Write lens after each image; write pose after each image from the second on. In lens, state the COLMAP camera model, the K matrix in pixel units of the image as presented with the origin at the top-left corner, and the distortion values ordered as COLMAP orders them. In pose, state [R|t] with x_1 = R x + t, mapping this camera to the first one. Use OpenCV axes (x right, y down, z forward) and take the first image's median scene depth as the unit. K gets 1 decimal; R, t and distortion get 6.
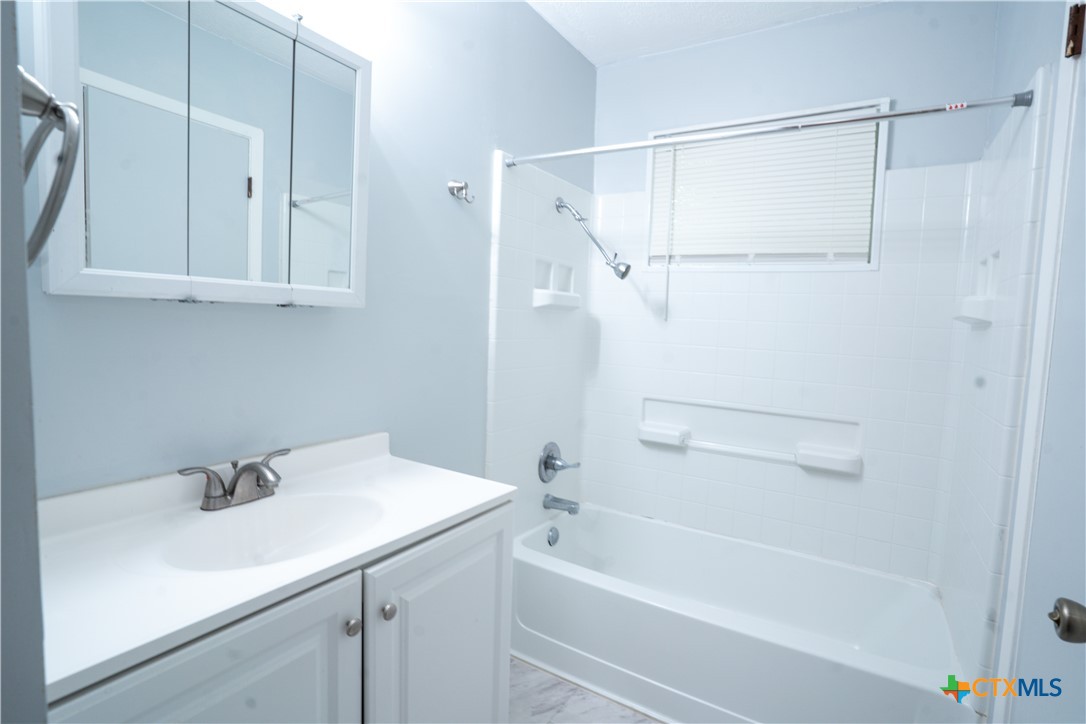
lens RADIAL K [[538.7, 0, 539.0], [0, 538.7, 371.8], [0, 0, 1]] dist [-0.066587, 0.034311]
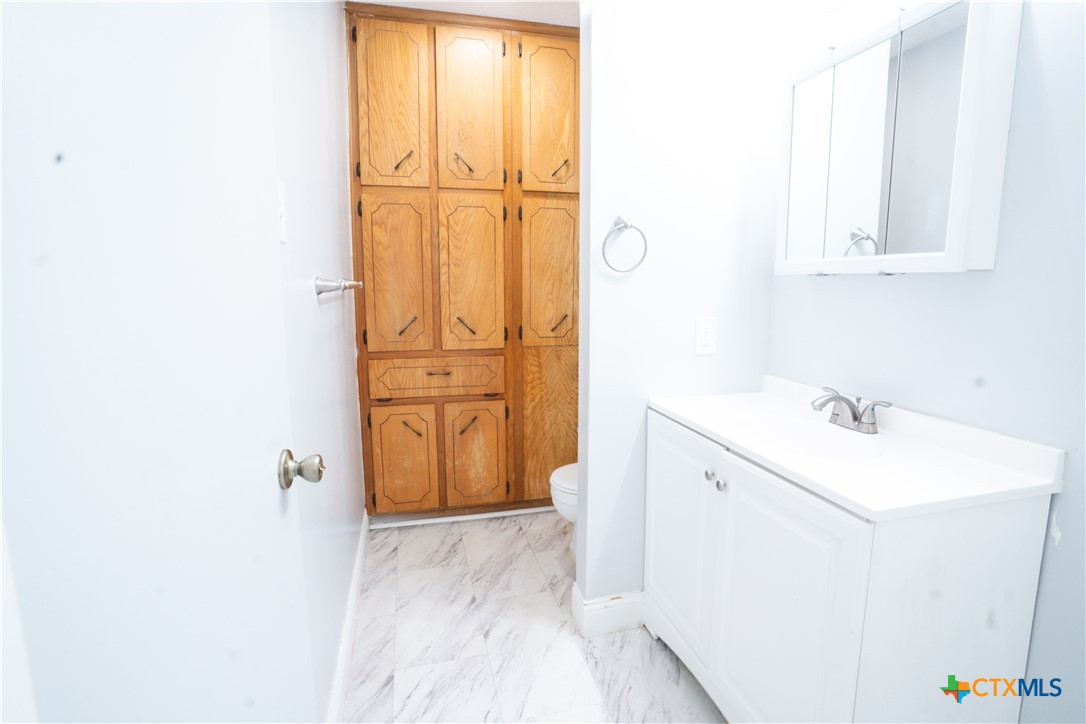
lens RADIAL K [[538.7, 0, 539.0], [0, 538.7, 371.8], [0, 0, 1]] dist [-0.066587, 0.034311]
pose [[-0.693202, 0.080722, -0.716209, 0.877959], [-0.088447, 0.976670, 0.195684, -0.074076], [0.715296, 0.198995, -0.669890, 1.271925]]
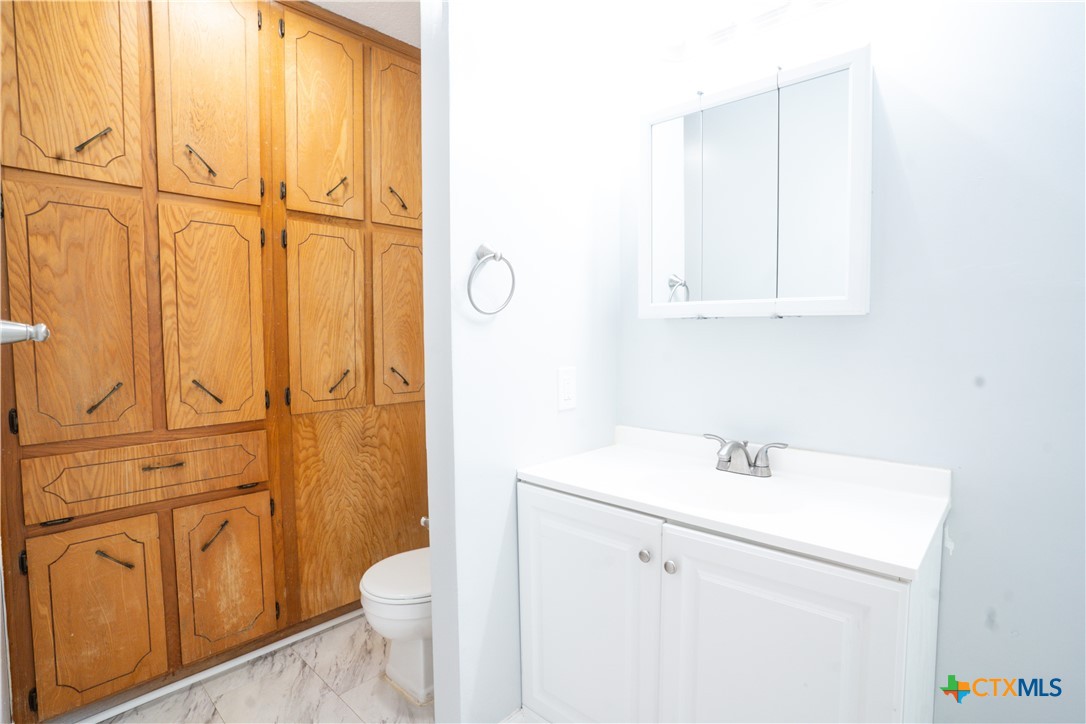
lens RADIAL K [[538.7, 0, 539.0], [0, 538.7, 371.8], [0, 0, 1]] dist [-0.066587, 0.034311]
pose [[-0.195329, 0.036287, -0.980066, 0.770488], [-0.089907, 0.994445, 0.054738, -0.022449], [0.976608, 0.098806, -0.190982, 0.728369]]
